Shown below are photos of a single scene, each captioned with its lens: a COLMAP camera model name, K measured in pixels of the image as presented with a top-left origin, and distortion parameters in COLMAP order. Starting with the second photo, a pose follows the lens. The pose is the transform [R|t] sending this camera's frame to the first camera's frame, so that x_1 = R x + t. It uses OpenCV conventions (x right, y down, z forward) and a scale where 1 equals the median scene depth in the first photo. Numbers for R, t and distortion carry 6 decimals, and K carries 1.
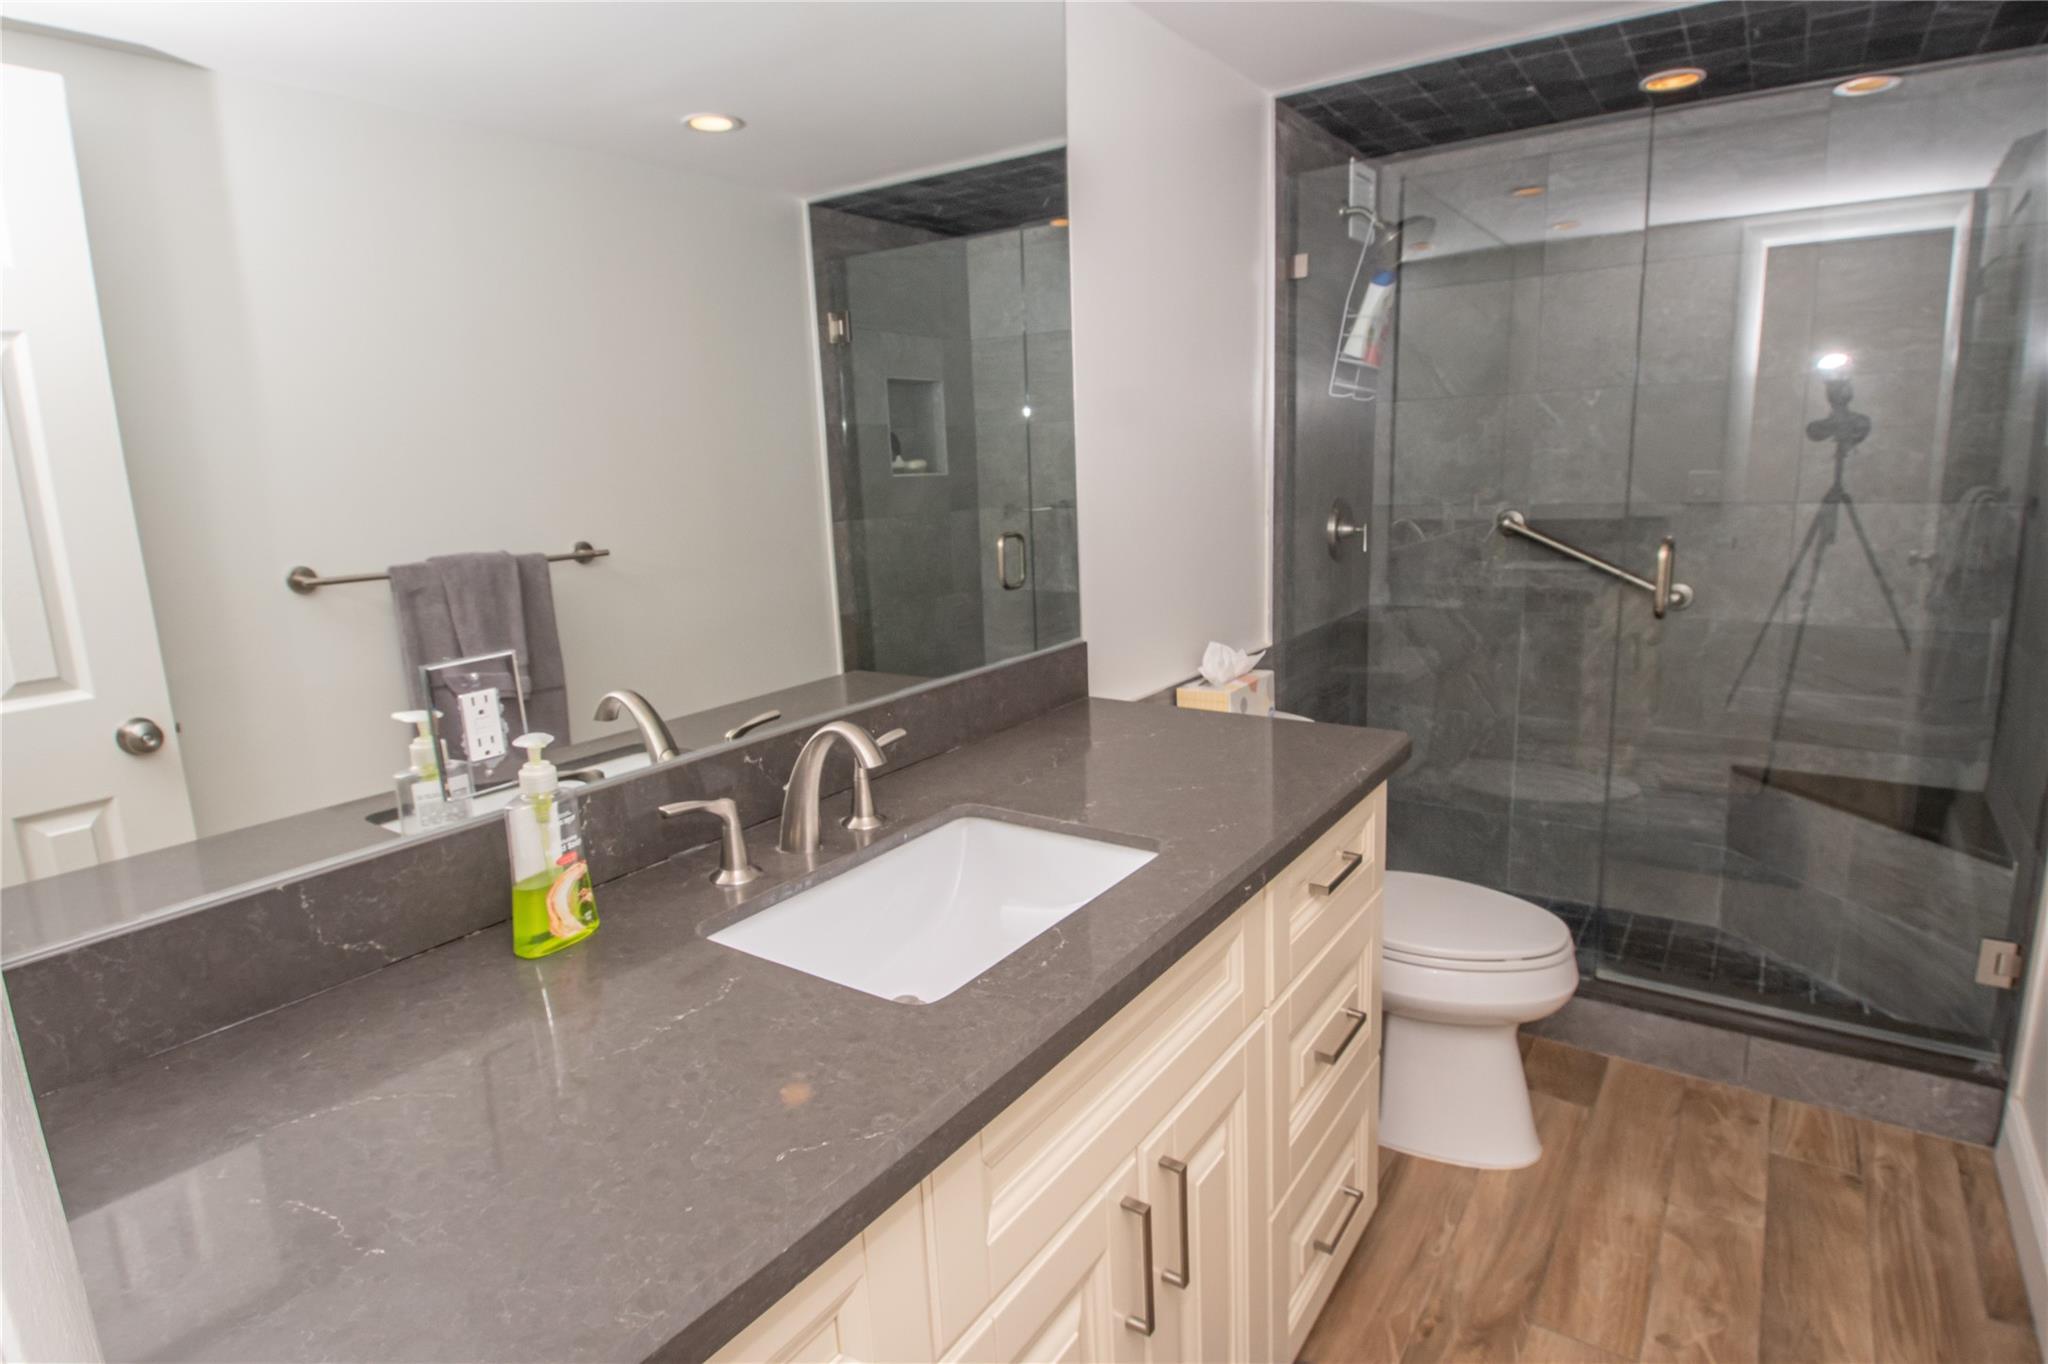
lens RADIAL K [[1082.7, 0, 1049.3], [0, 1082.7, 673.6], [0, 0, 1]] dist [0.045636, -0.051647]
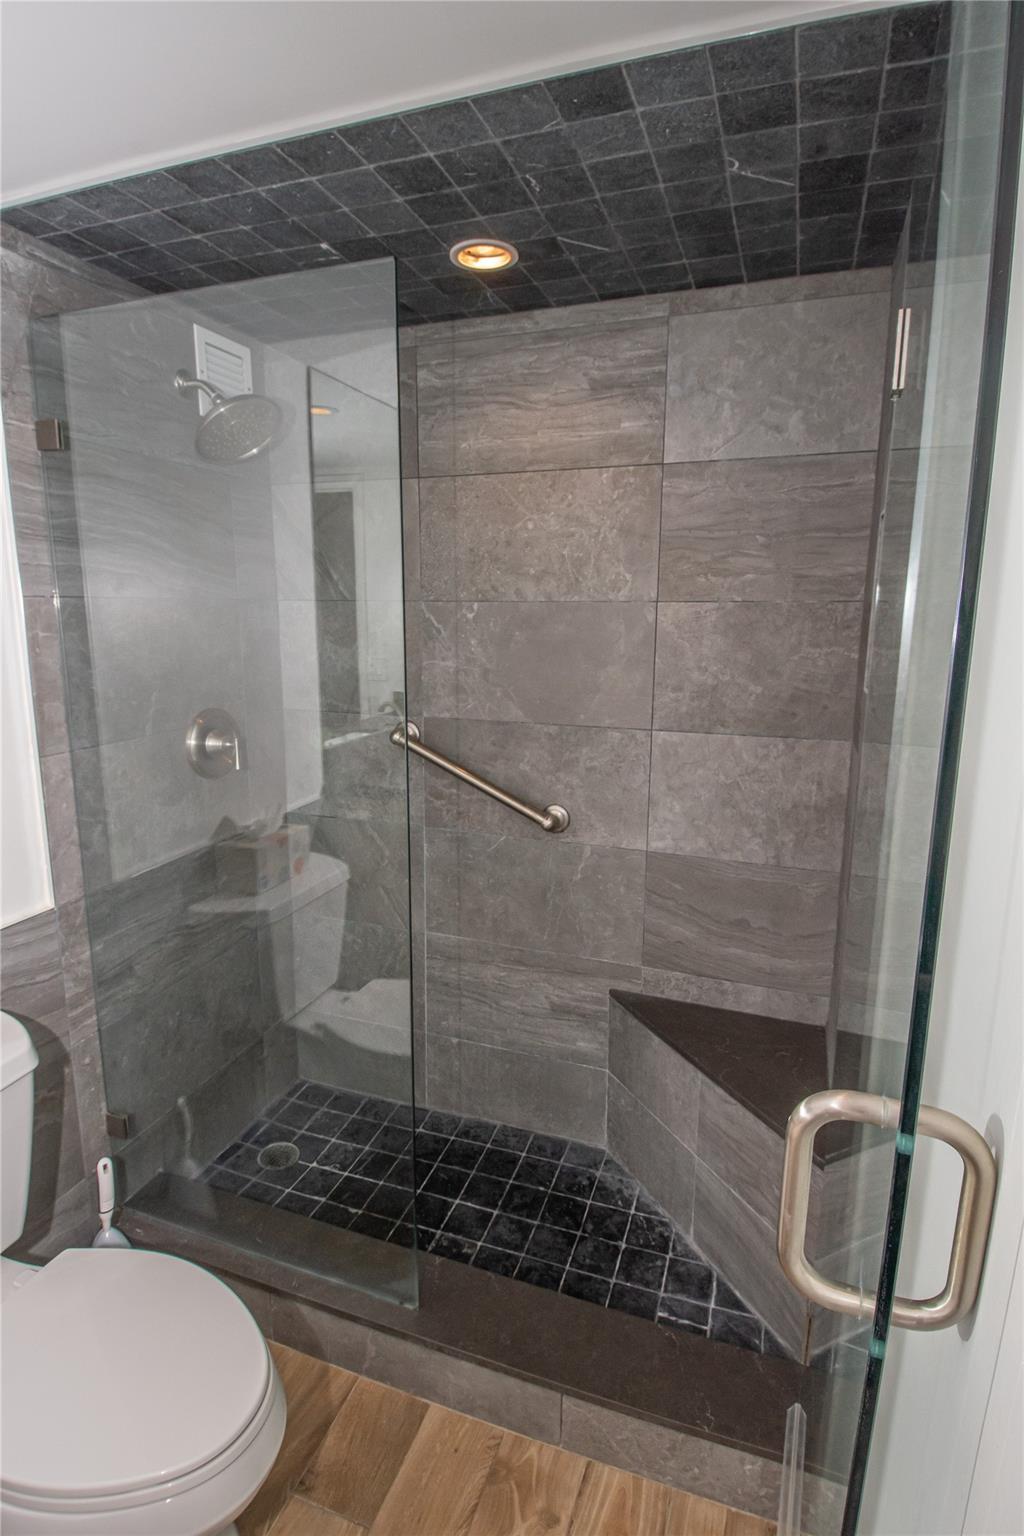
lens RADIAL K [[790.6, 0, 507.4], [0, 790.6, 754.4], [0, 0, 1]] dist [0.042629, -0.051392]
pose [[0.969081, -0.007609, 0.246626, 0.365849], [0.011358, 0.999840, -0.013784, -0.120255], [-0.246482, 0.016159, 0.969013, 0.333748]]
